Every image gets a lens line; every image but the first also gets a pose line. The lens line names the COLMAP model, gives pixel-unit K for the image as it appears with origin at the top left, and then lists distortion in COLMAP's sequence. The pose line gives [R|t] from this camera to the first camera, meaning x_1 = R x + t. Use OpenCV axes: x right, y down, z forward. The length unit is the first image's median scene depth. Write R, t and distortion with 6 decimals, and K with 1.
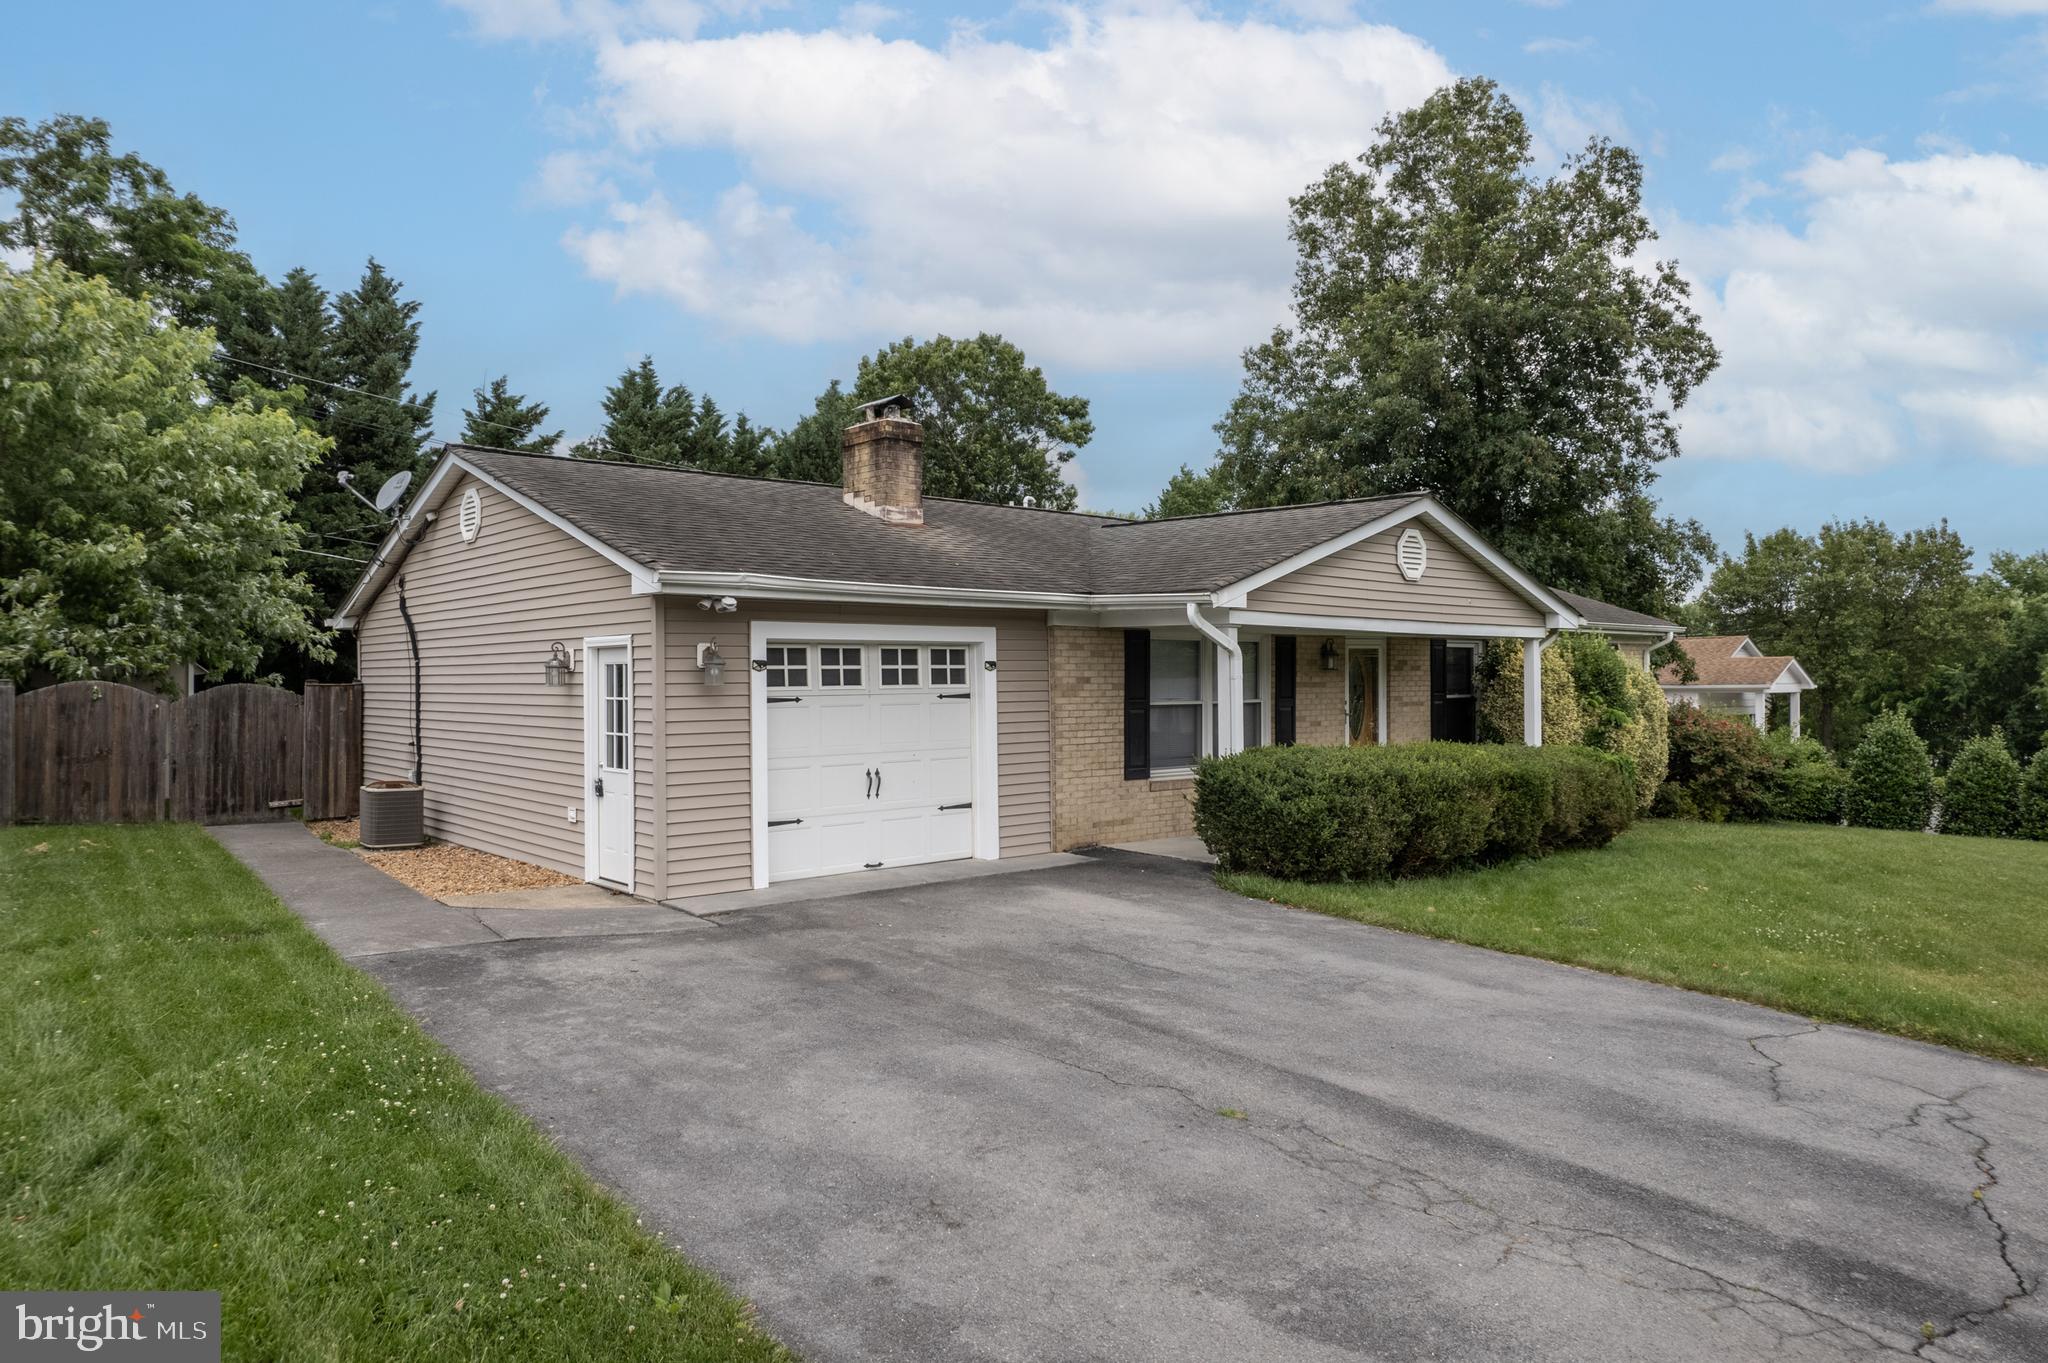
lens RADIAL K [[1305.1, 0, 1026.5], [0, 1305.1, 678.5], [0, 0, 1]] dist [-0.059678, 0.019710]
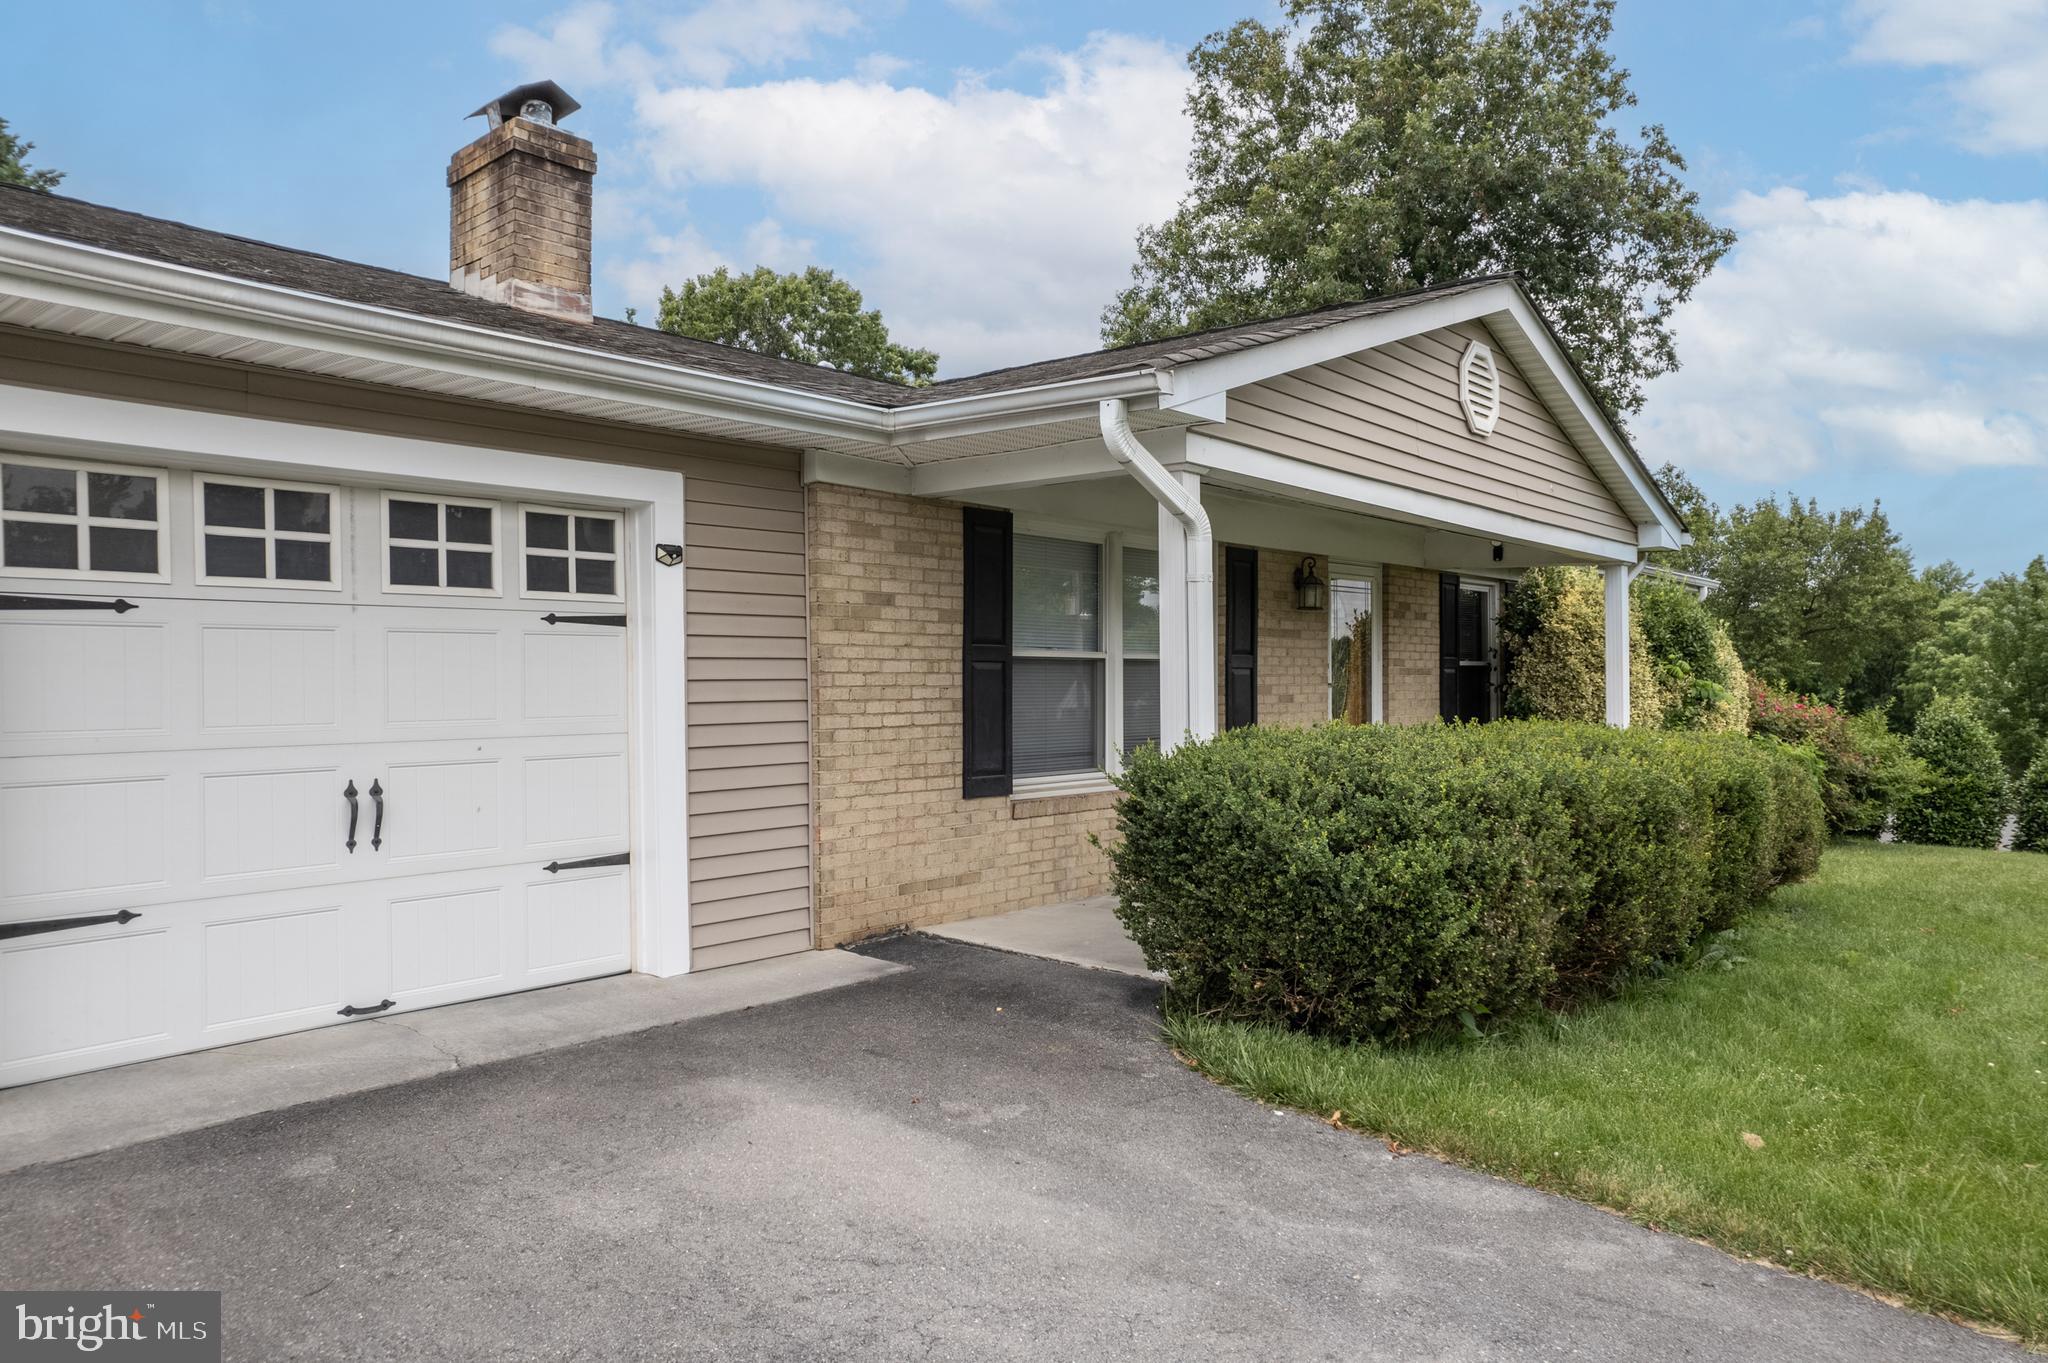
lens RADIAL K [[1305.1, 0, 1030.8], [0, 1305.1, 684.0], [0, 0, 1]] dist [-0.059678, 0.019710]
pose [[0.993387, 0.000728, 0.114808, 0.043723], [-0.000697, 1.000000, -0.000304, 0.033627], [-0.114808, 0.000222, 0.993388, 0.498331]]
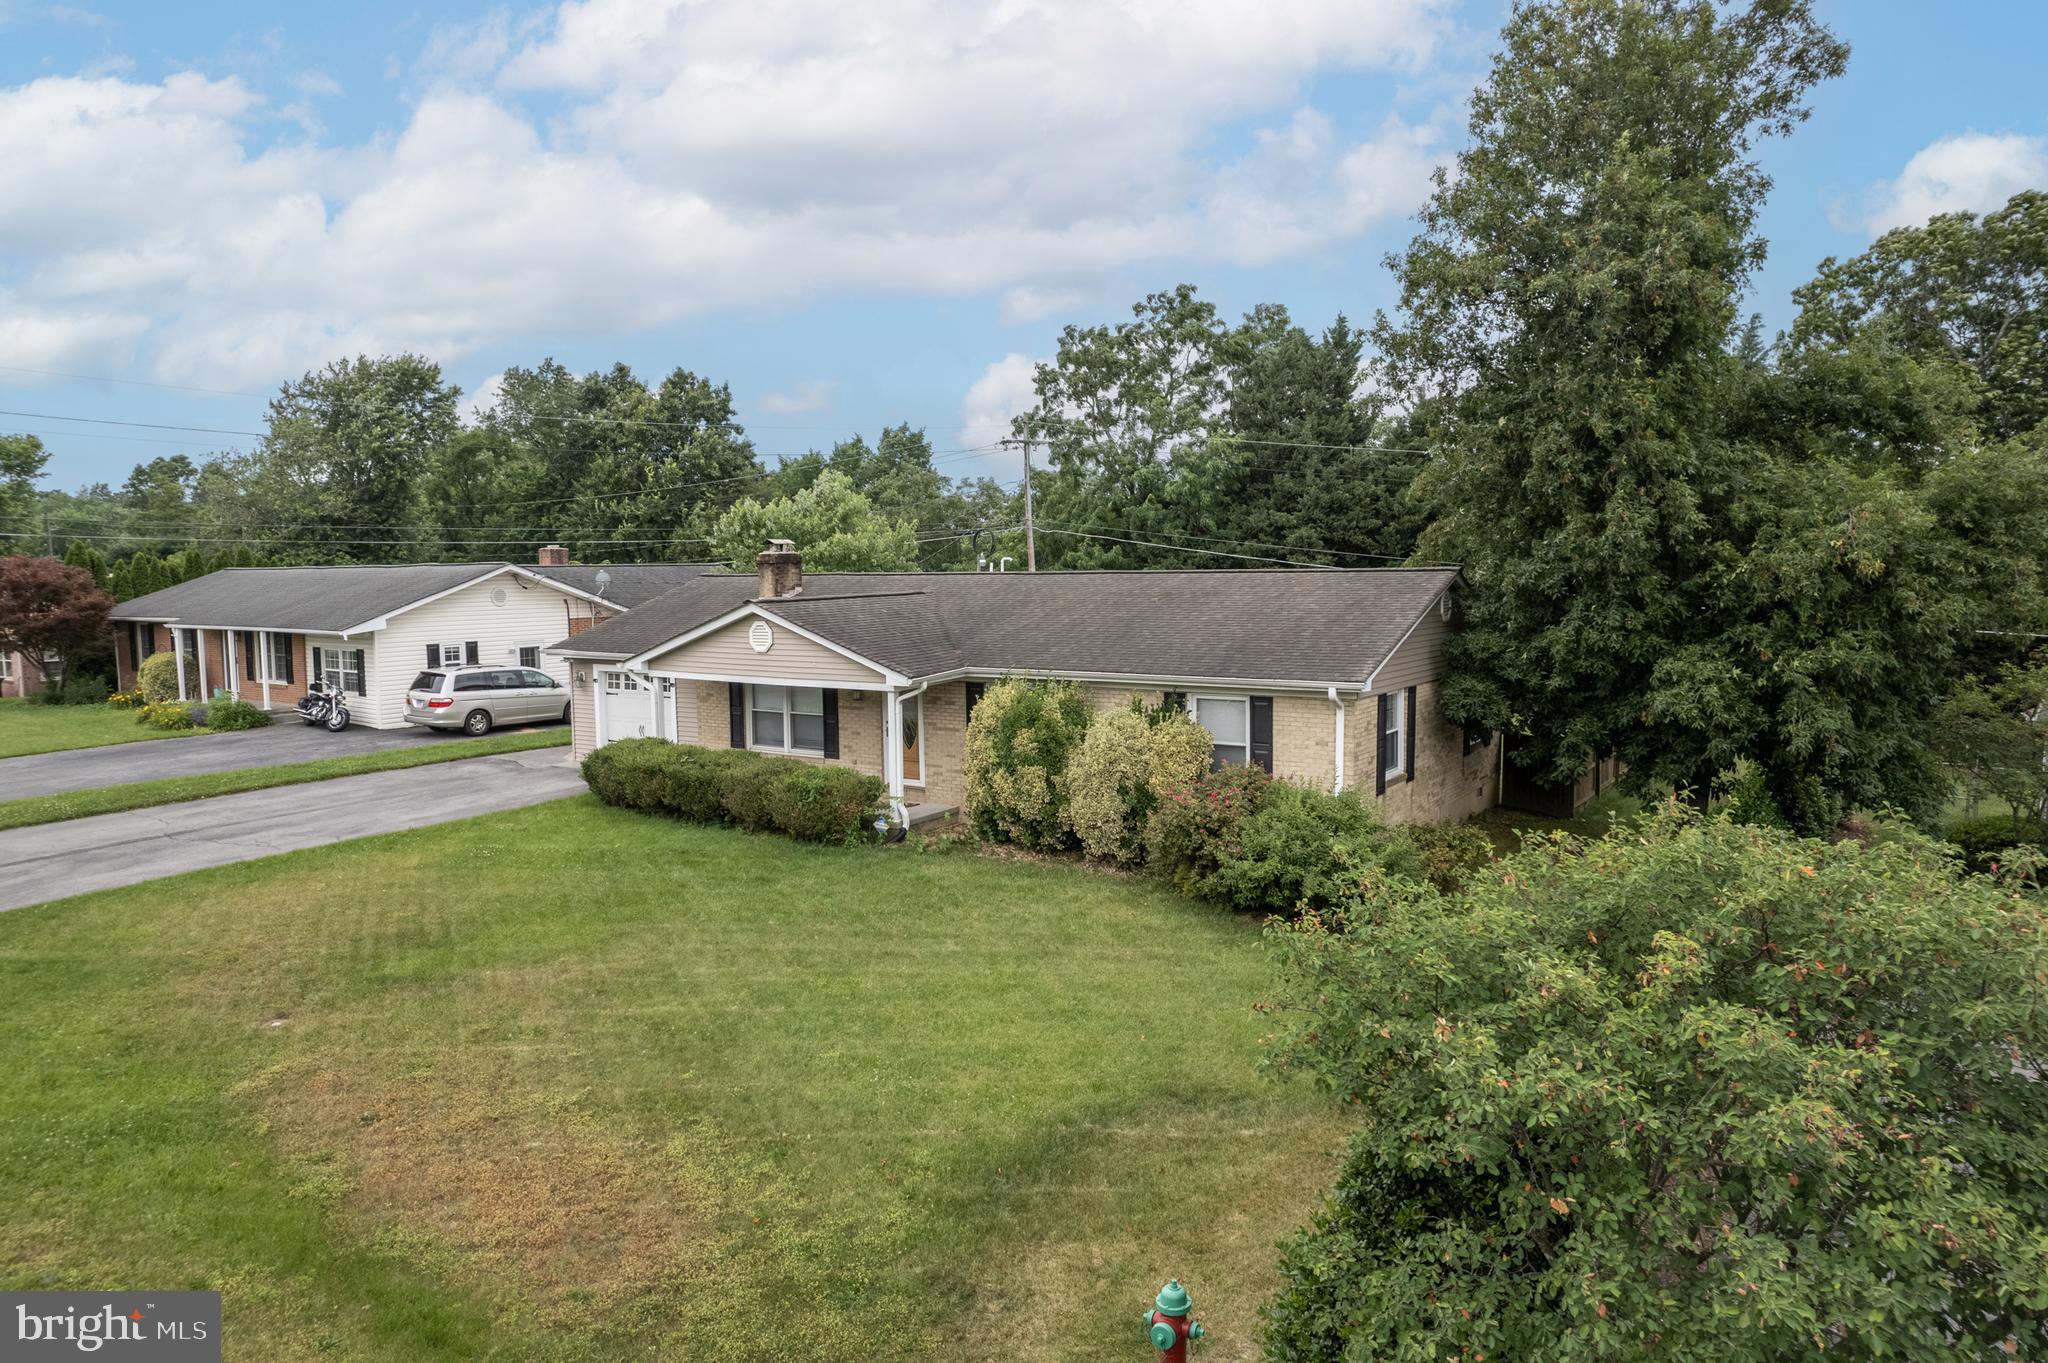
lens RADIAL K [[1305.1, 0, 1040.6], [0, 1305.1, 682.0], [0, 0, 1]] dist [-0.059678, 0.019710]
pose [[0.261093, 0.084697, -0.961591, 2.098289], [0.006321, 0.995972, 0.089442, -0.194008], [0.965293, -0.029431, 0.259506, 0.968290]]
